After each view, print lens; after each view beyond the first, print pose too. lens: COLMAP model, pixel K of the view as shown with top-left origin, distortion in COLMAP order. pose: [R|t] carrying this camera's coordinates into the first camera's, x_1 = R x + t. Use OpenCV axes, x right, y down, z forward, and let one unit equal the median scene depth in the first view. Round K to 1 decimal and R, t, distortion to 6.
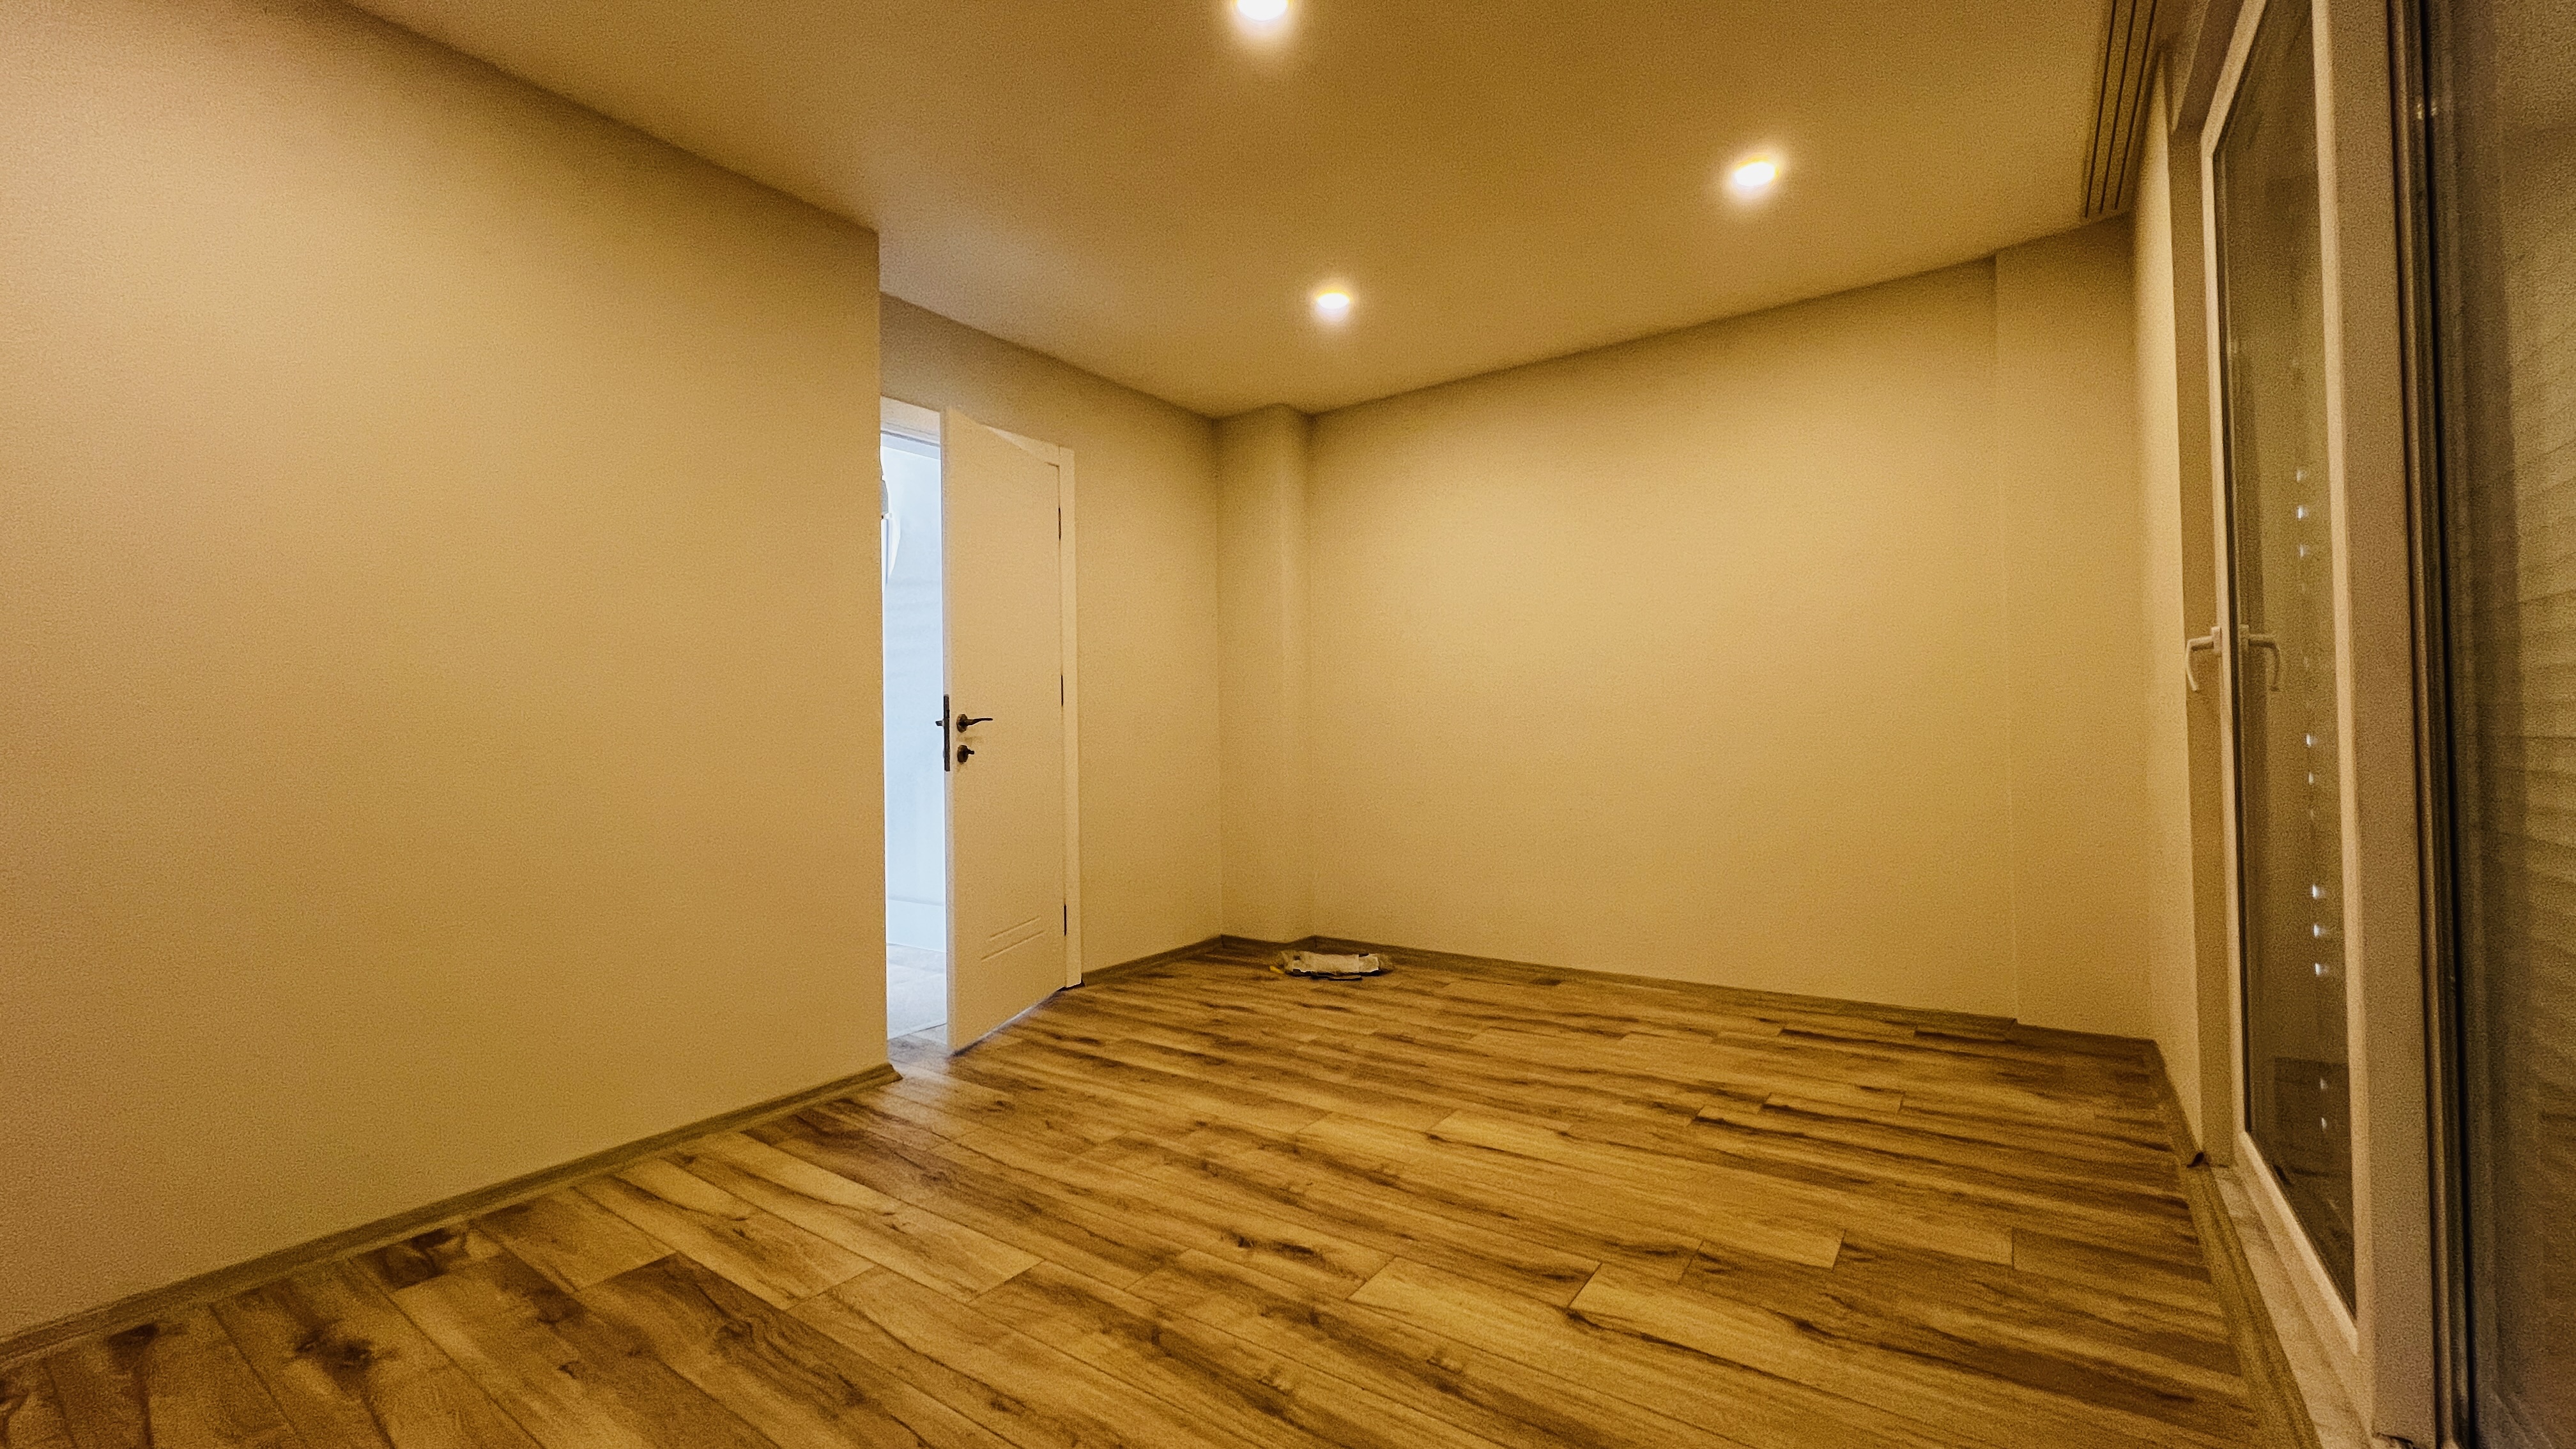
lens RADIAL K [[1038.9, 0, 1288.4], [0, 1038.9, 719.5], [0, 0, 1]] dist [0.000542, 0.000097]
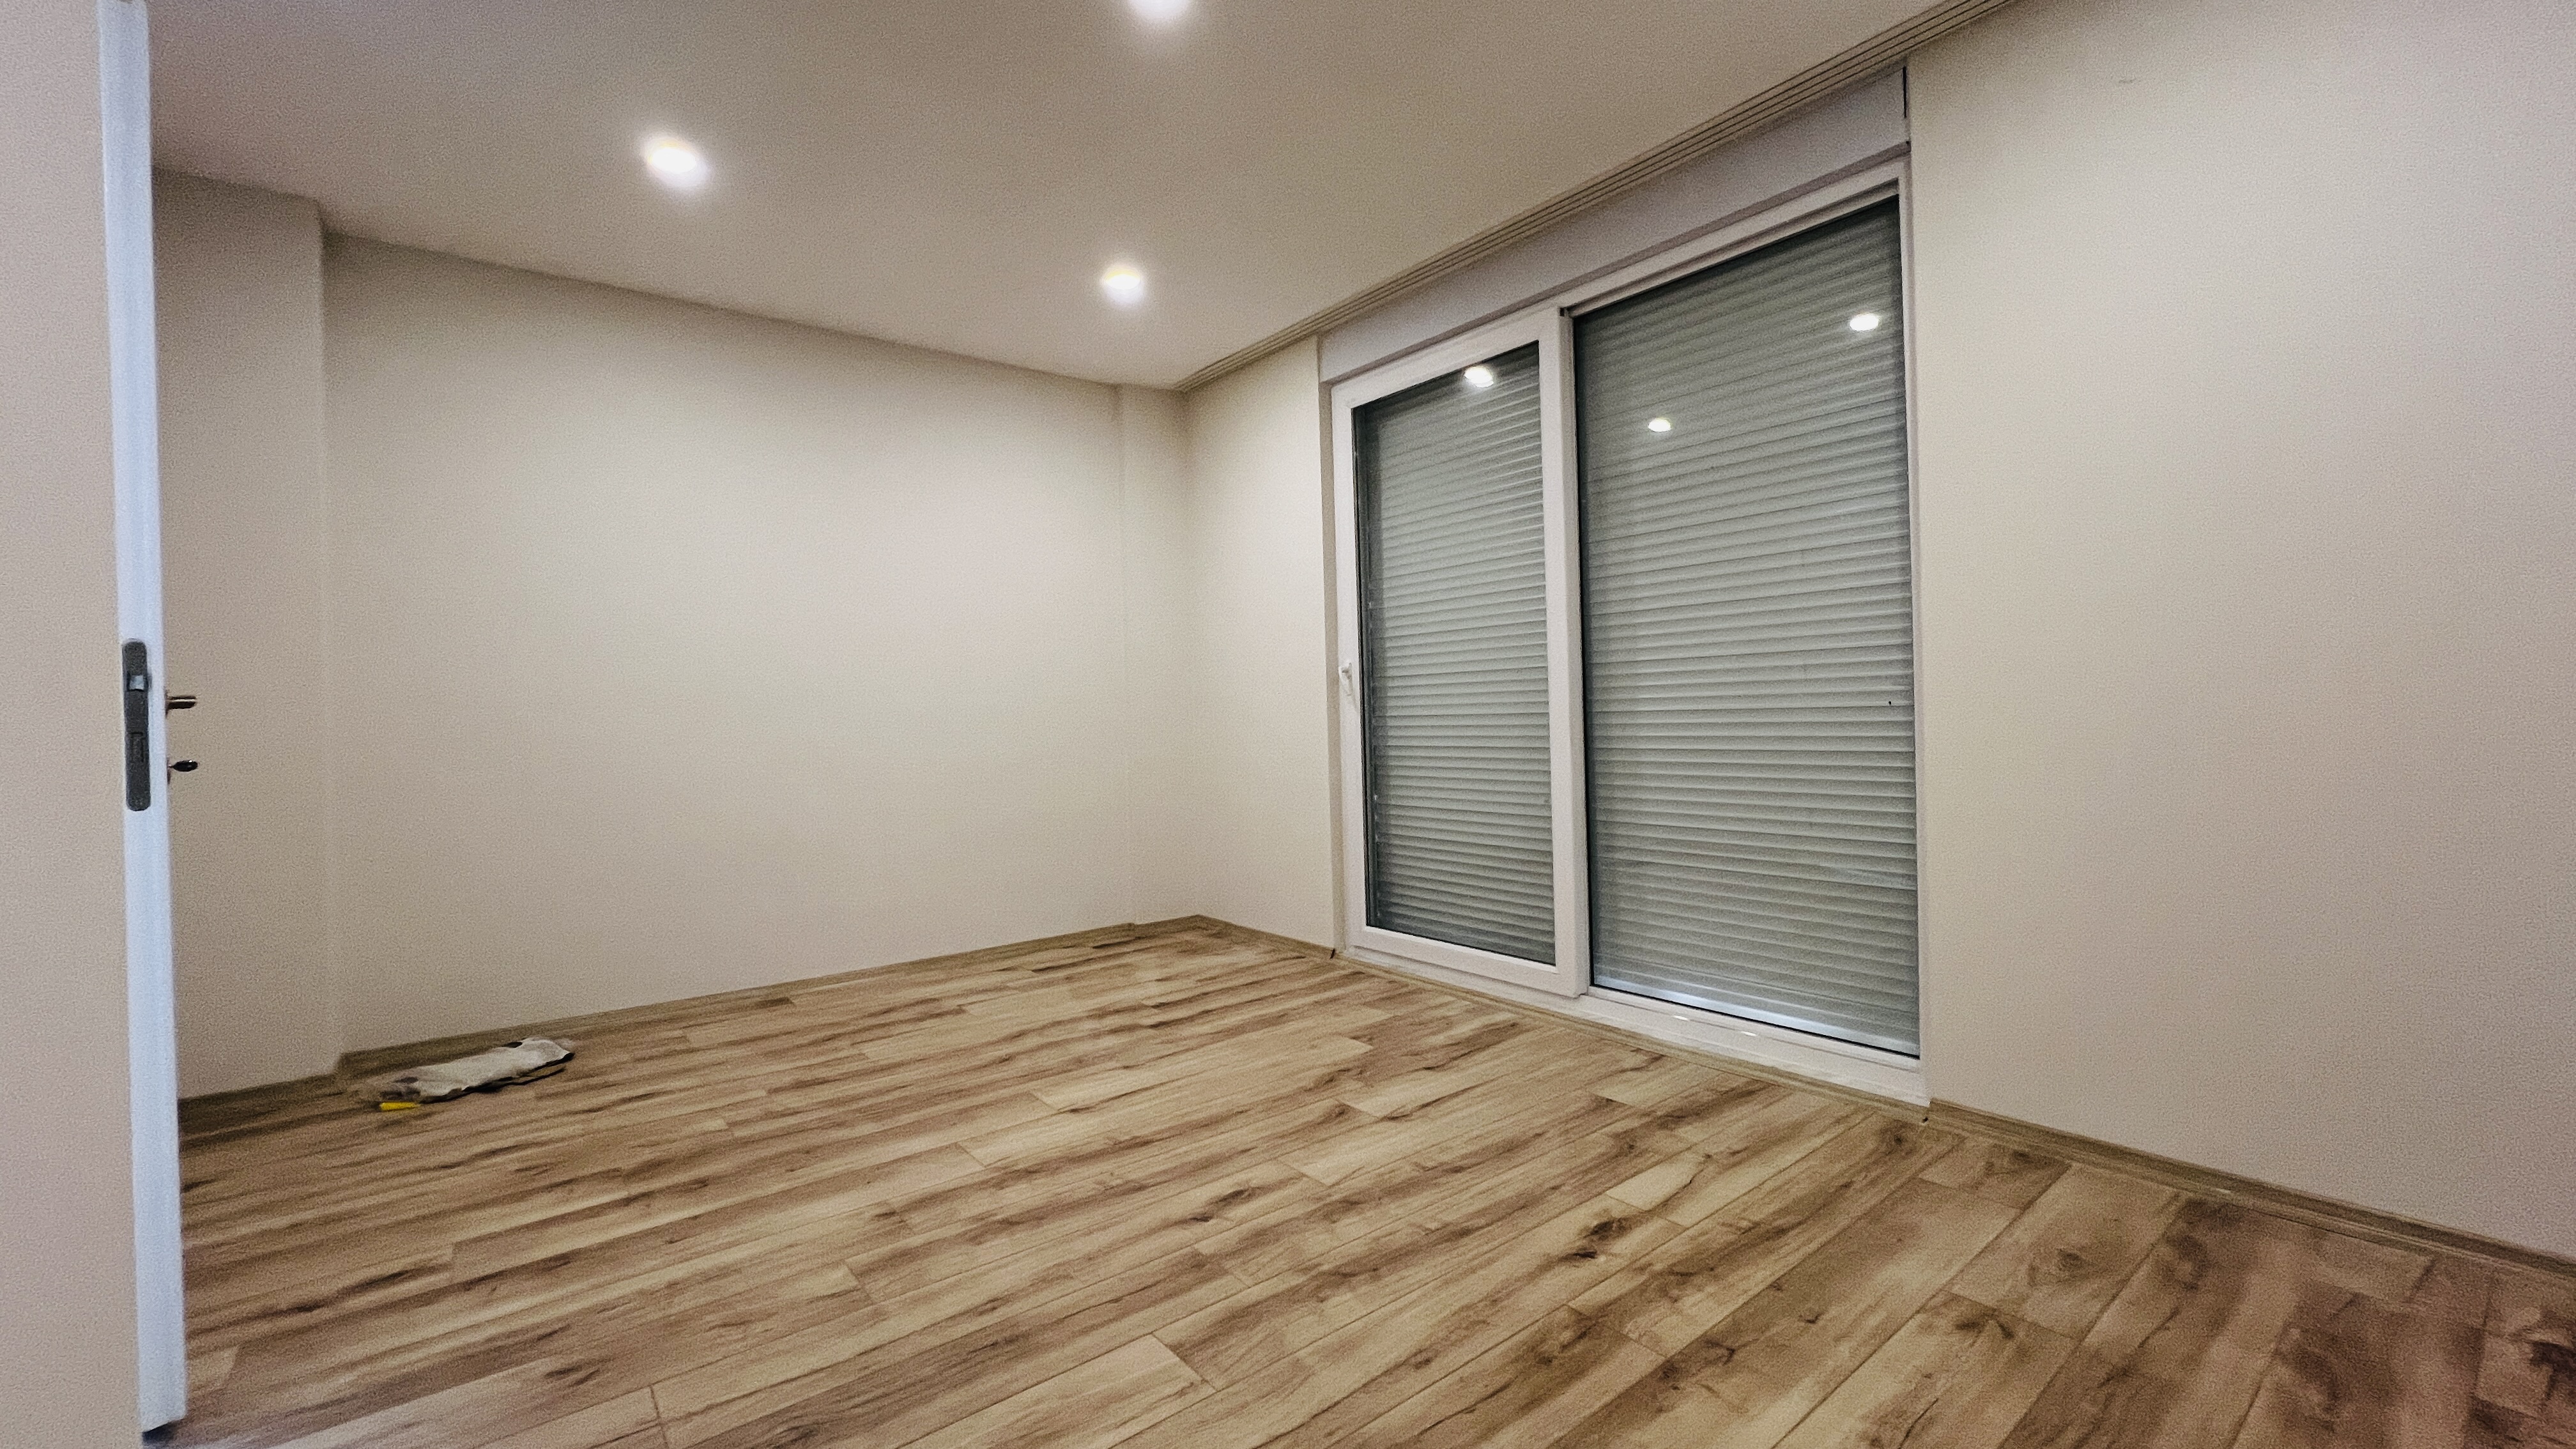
lens RADIAL K [[1031.2, 0, 1279.3], [0, 1031.2, 717.9], [0, 0, 1]] dist [0.000435, 0.000429]
pose [[0.284571, 0.004476, 0.958644, -0.708791], [0.006874, 0.999954, -0.006709, 0.019478], [-0.958630, 0.008499, 0.284527, 0.463462]]
